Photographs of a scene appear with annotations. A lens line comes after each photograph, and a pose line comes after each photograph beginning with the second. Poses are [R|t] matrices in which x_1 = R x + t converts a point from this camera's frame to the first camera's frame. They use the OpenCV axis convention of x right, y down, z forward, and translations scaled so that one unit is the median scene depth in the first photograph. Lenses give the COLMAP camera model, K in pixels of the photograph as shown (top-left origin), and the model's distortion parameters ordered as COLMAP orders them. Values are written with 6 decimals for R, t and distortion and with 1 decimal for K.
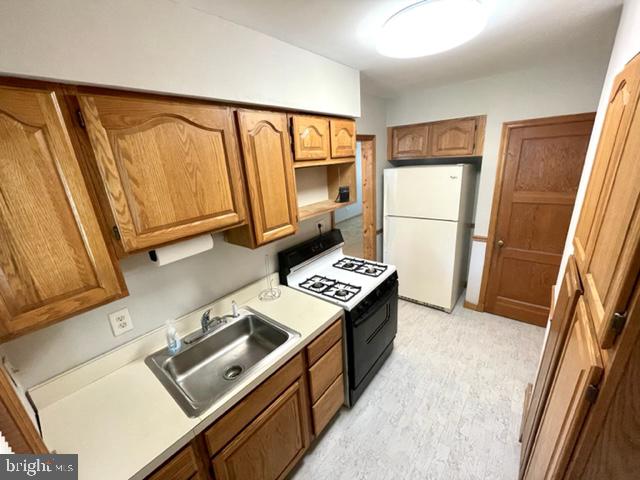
lens RADIAL K [[259.6, 0, 320.0], [0, 259.6, 240.0], [0, 0, 1]] dist [-0.009185, 0.000193]
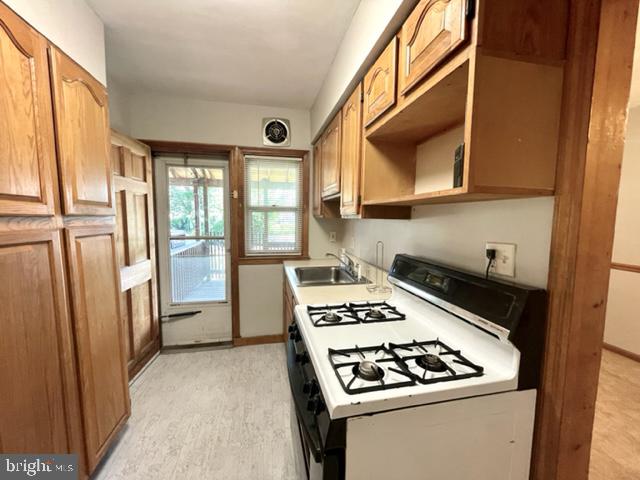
lens RADIAL K [[259.6, 0, 320.0], [0, 259.6, 240.0], [0, 0, 1]] dist [-0.009185, 0.000193]
pose [[-0.626156, 0.125261, -0.769570, 0.577457], [-0.213702, 0.921643, 0.323891, -0.181516], [0.749840, 0.367265, -0.550324, 1.245567]]
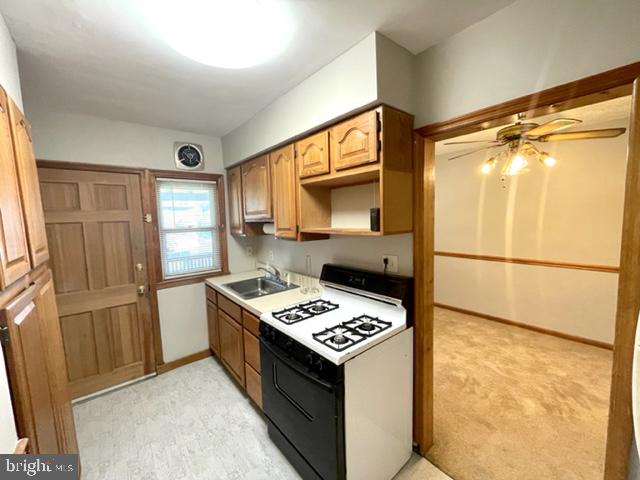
lens RADIAL K [[259.6, 0, 320.0], [0, 259.6, 240.0], [0, 0, 1]] dist [-0.009185, 0.000193]
pose [[-0.186654, 0.157846, -0.969662, 0.897485], [-0.265301, 0.942239, 0.204451, -0.259203], [0.945926, 0.295414, -0.133996, 1.113394]]
